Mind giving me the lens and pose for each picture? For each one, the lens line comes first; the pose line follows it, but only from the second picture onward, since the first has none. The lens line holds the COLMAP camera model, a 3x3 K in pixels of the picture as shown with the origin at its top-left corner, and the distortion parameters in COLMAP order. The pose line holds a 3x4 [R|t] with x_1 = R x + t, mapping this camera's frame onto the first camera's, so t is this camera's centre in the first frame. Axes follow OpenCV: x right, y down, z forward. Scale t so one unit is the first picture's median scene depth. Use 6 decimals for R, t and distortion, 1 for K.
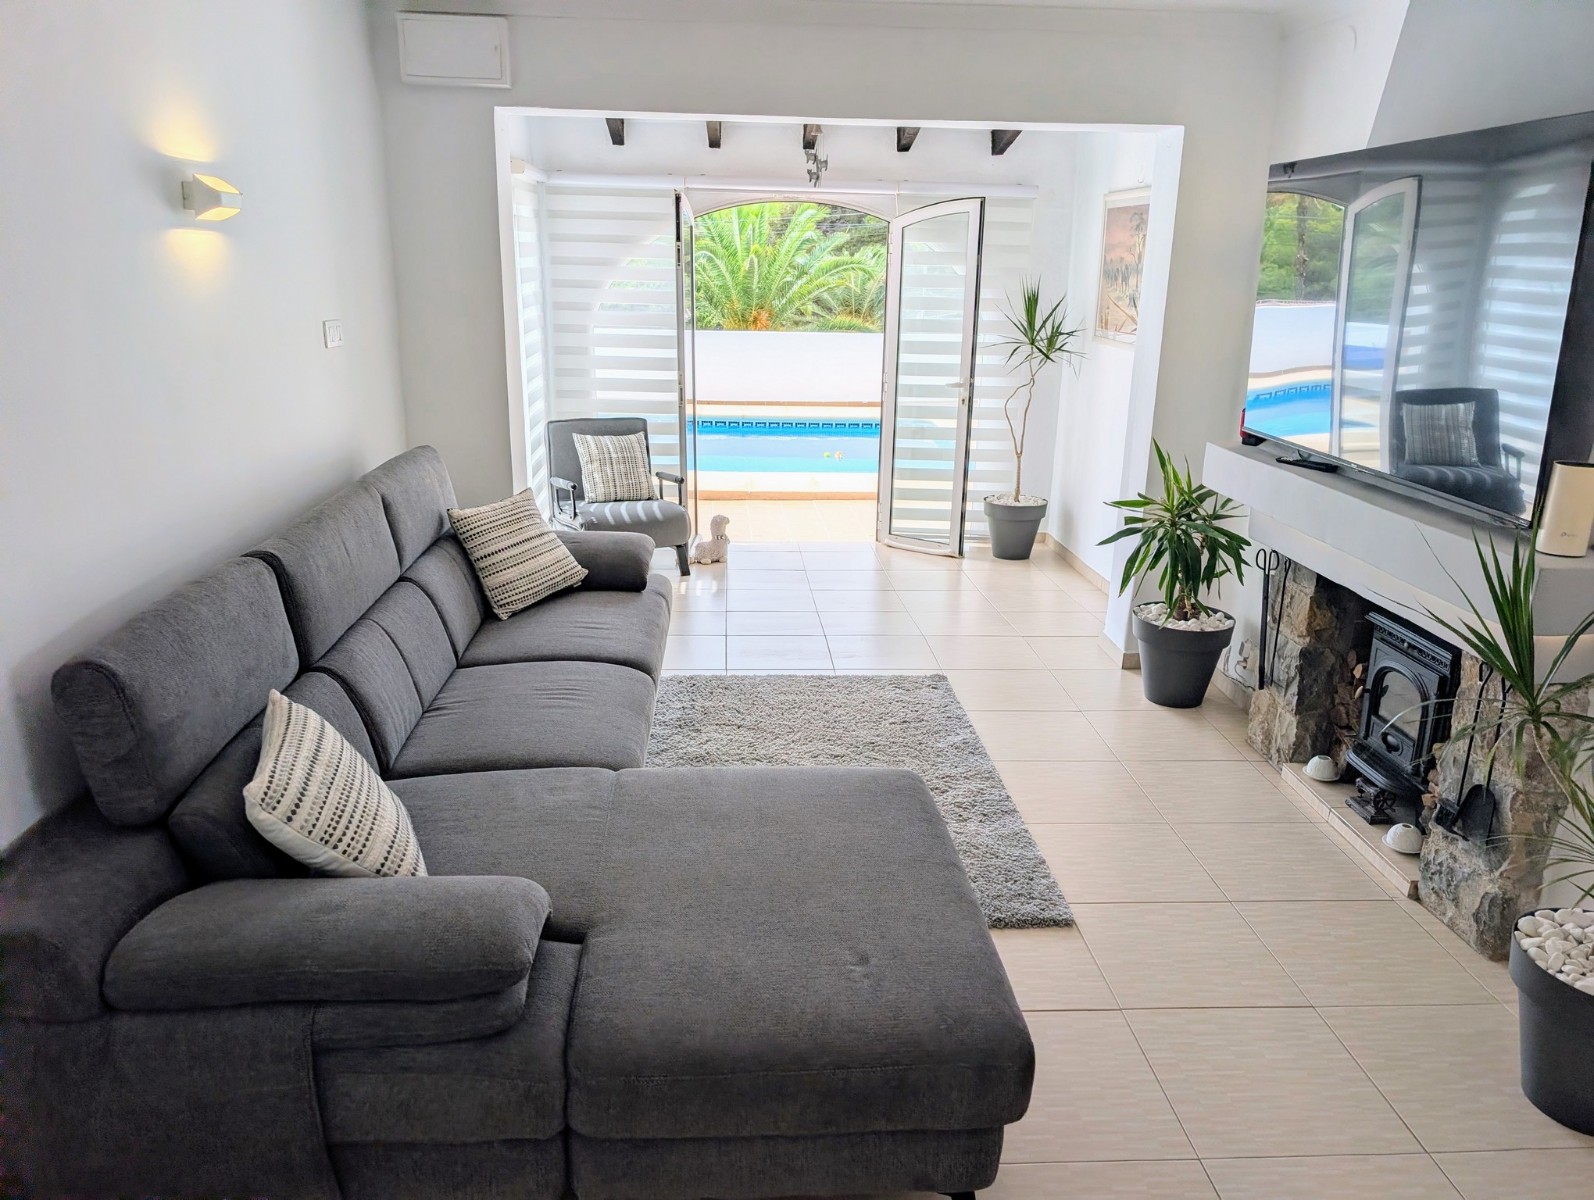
lens RADIAL K [[1092.0, 0, 797.0], [0, 1092.0, 600.0], [0, 0, 1]] dist [0.054353, -0.067248]
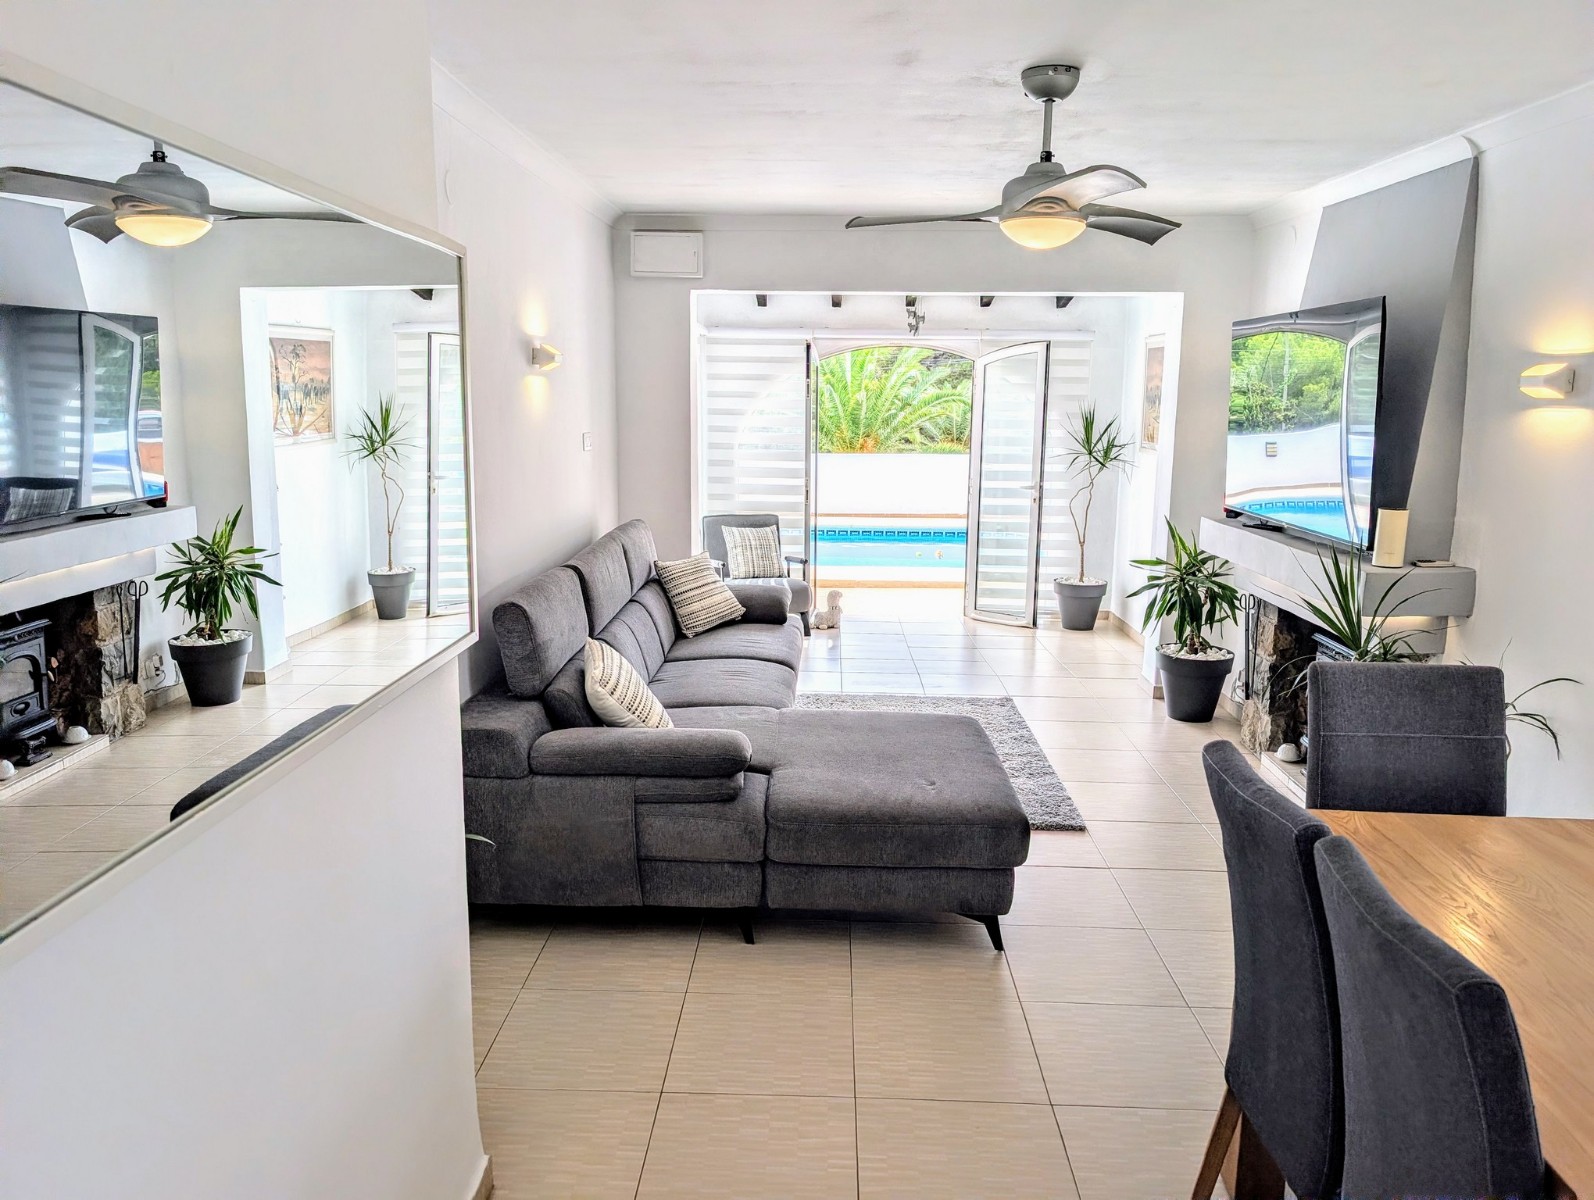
lens RADIAL K [[1092.0, 0, 797.0], [0, 1092.0, 600.0], [0, 0, 1]] dist [0.054353, -0.067248]
pose [[0.995499, 0.007403, -0.094480, 0.004231], [-0.018124, 0.993415, -0.113125, 0.112479], [0.093020, 0.114328, 0.989079, -0.350959]]
